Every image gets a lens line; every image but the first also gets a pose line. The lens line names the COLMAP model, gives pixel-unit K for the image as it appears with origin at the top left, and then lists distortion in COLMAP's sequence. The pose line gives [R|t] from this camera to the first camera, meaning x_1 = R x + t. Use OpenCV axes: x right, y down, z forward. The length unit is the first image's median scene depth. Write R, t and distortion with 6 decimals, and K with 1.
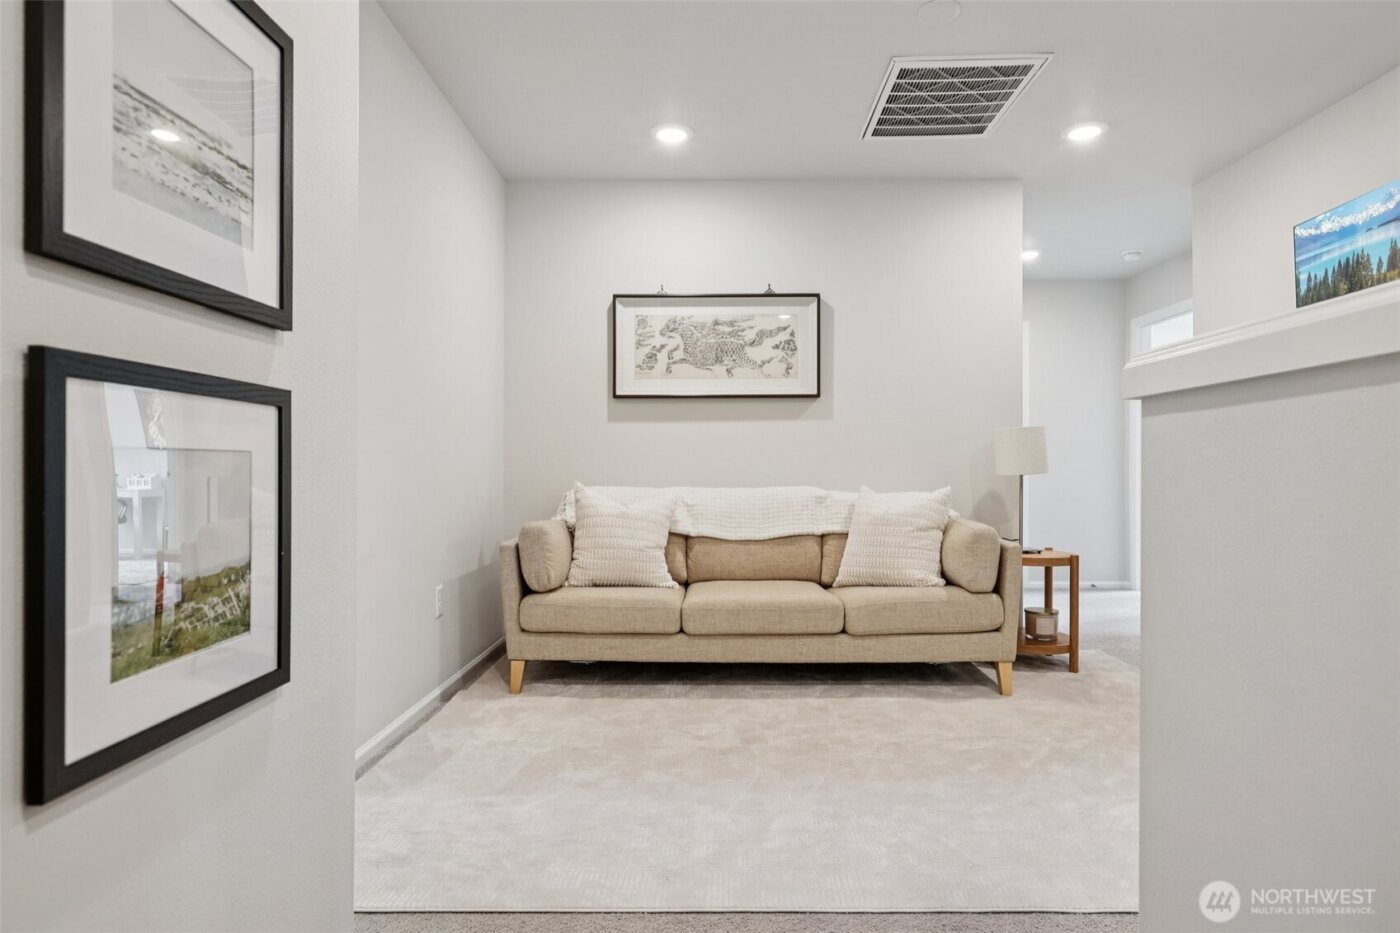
lens RADIAL K [[795.7, 0, 718.3], [0, 795.7, 476.3], [0, 0, 1]] dist [0.003003, 0.000019]
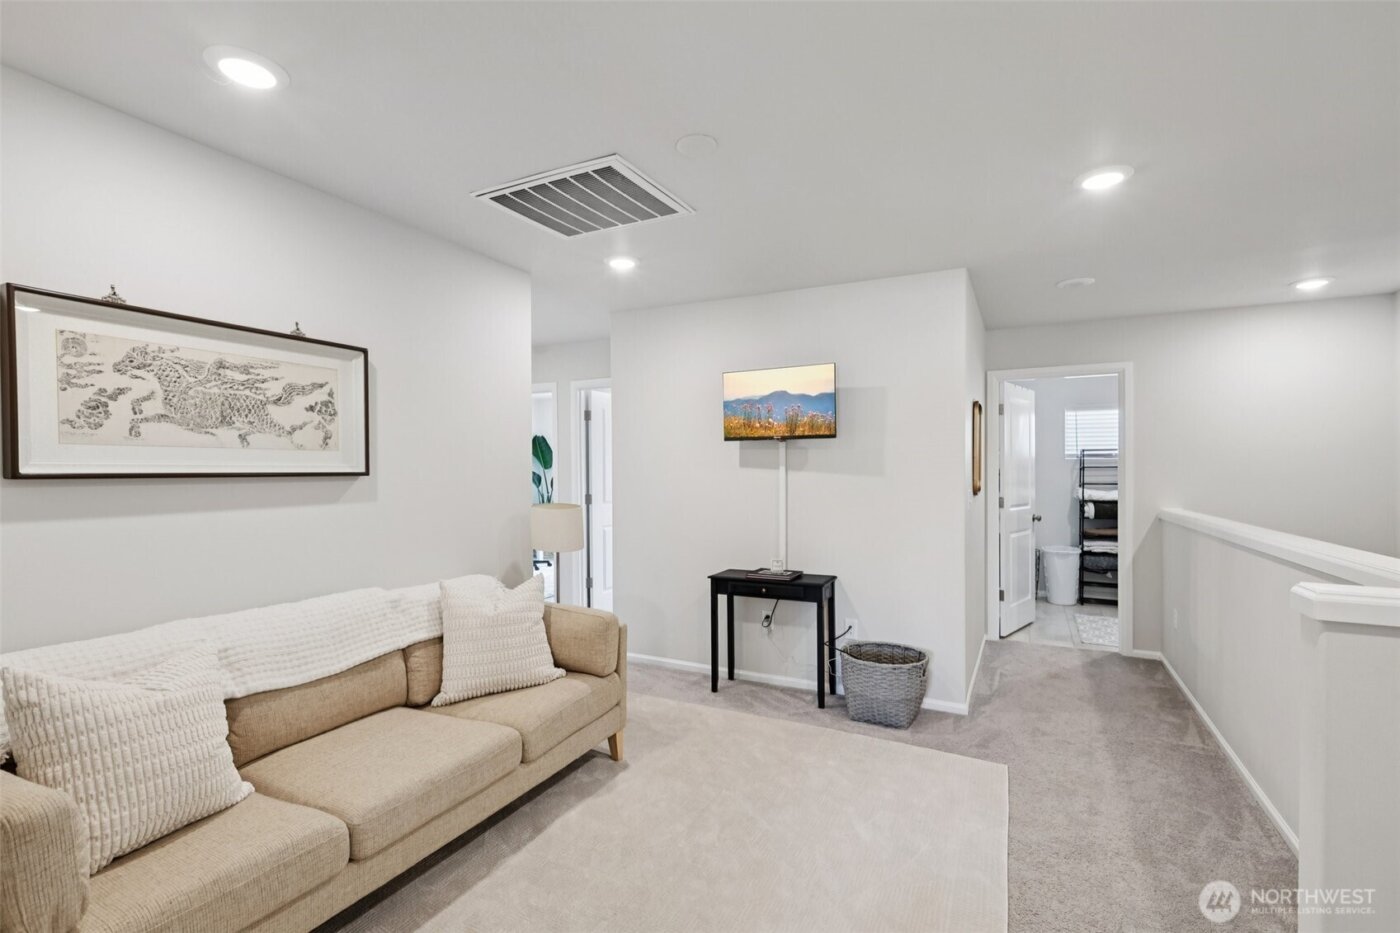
lens RADIAL K [[638.3, 0, 693.8], [0, 638.3, 487.7], [0, 0, 1]] dist [0.005226, 0.001182]
pose [[0.461673, -0.021897, 0.886780, -0.299826], [0.004378, 0.999739, 0.022407, -0.099698], [-0.887039, -0.006462, 0.461649, 0.396212]]
